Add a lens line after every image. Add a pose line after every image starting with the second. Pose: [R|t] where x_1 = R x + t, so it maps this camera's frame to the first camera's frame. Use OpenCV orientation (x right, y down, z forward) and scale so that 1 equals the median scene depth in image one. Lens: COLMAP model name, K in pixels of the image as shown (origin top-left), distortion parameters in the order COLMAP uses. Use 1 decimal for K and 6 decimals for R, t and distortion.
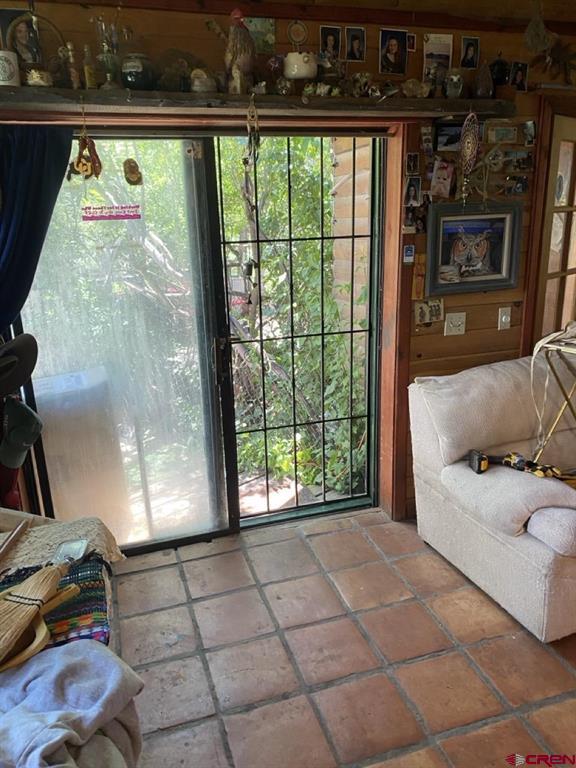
lens RADIAL K [[578.5, 0, 288.0], [0, 578.5, 384.0], [0, 0, 1]] dist [0.008392, 0.001953]
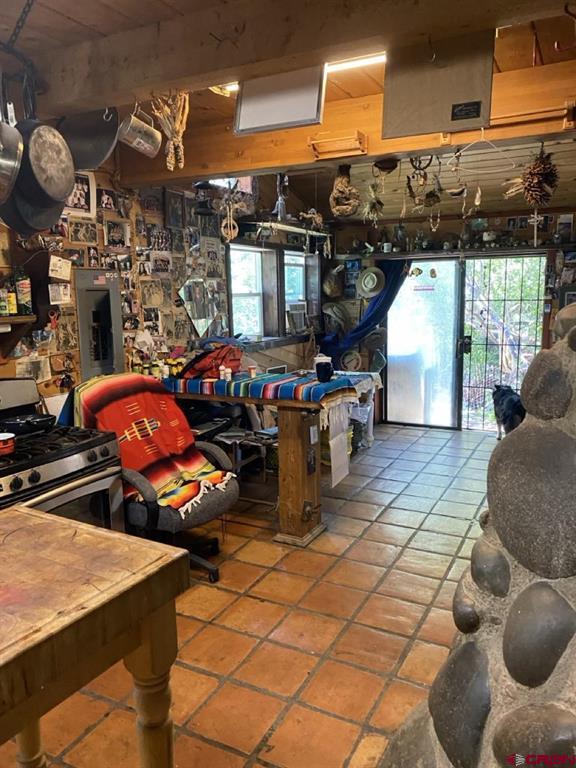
lens RADIAL K [[578.5, 0, 288.0], [0, 578.5, 384.0], [0, 0, 1]] dist [0.008392, 0.001953]
pose [[0.726467, 0.125489, -0.675647, 1.118012], [-0.202327, 0.978664, -0.035776, 0.365345], [0.656742, 0.162691, 0.736357, -1.328651]]
